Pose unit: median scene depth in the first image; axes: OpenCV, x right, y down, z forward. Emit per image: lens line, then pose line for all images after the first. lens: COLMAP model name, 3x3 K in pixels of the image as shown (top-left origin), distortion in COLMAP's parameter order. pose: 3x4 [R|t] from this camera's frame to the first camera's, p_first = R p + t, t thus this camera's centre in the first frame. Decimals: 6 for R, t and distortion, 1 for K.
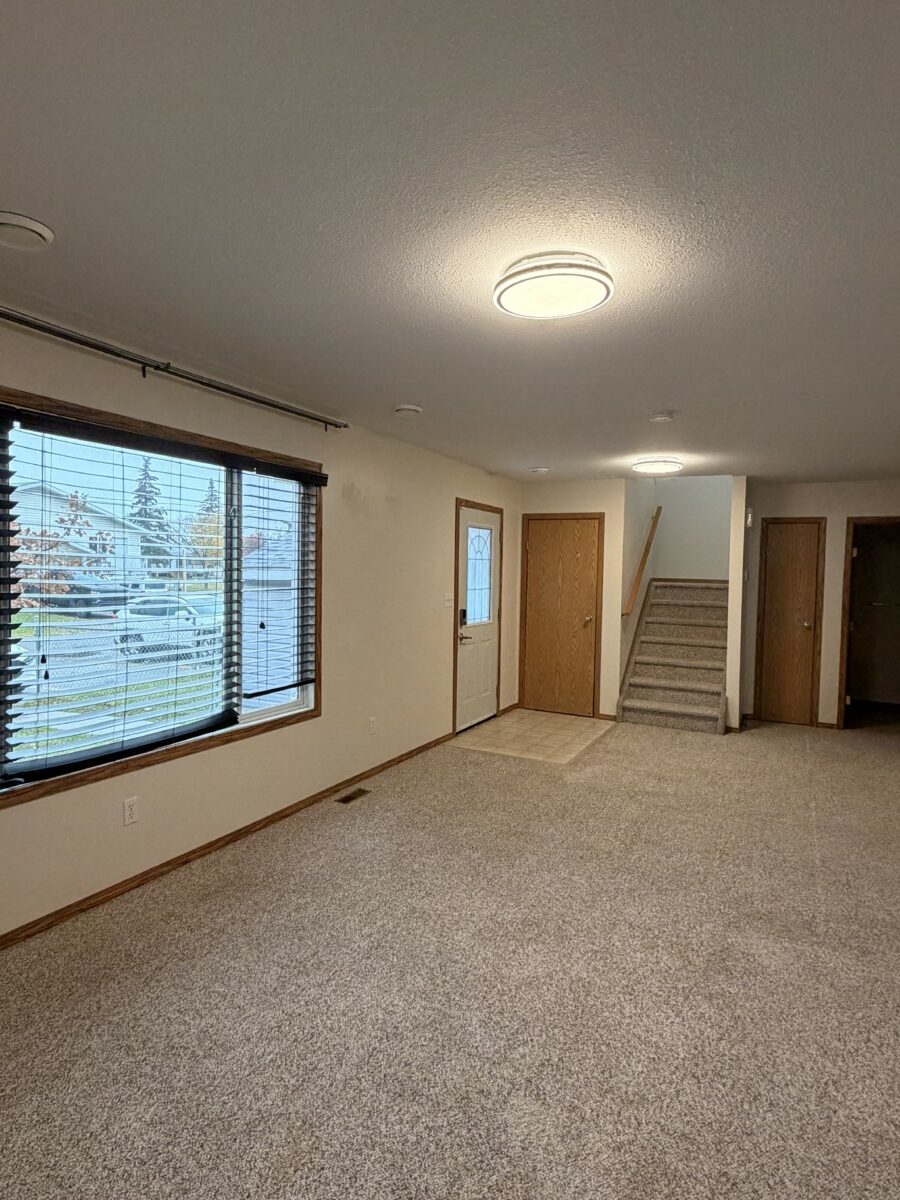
lens RADIAL K [[665.7, 0, 450.0], [0, 665.7, 600.0], [0, 0, 1]] dist [-0.004214, -0.001621]
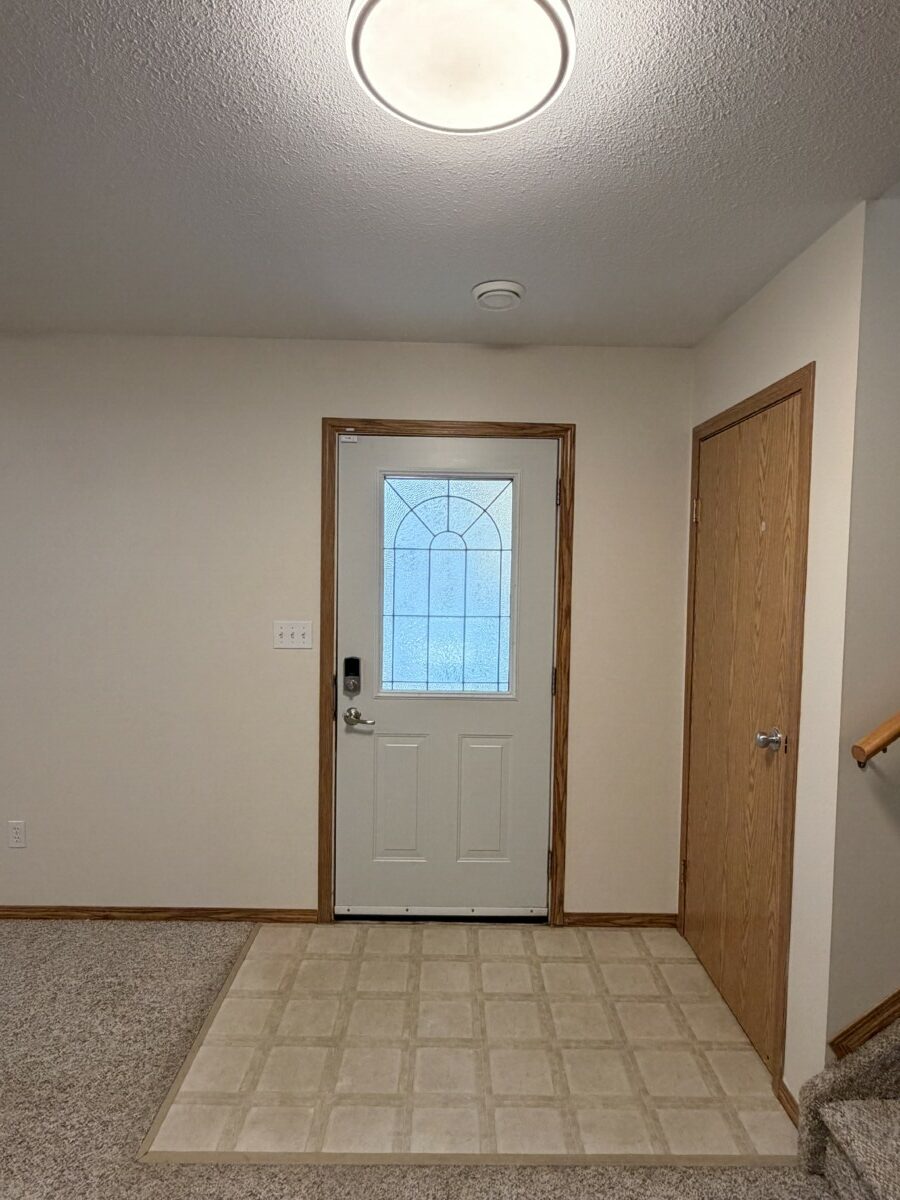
lens RADIAL K [[665.7, 0, 450.0], [0, 665.7, 600.0], [0, 0, 1]] dist [-0.004214, -0.001621]
pose [[0.461261, 0.038741, -0.886418, 0.460952], [-0.041406, 0.998898, 0.022110, -0.039102], [0.886298, 0.026505, 0.462357, 0.848054]]
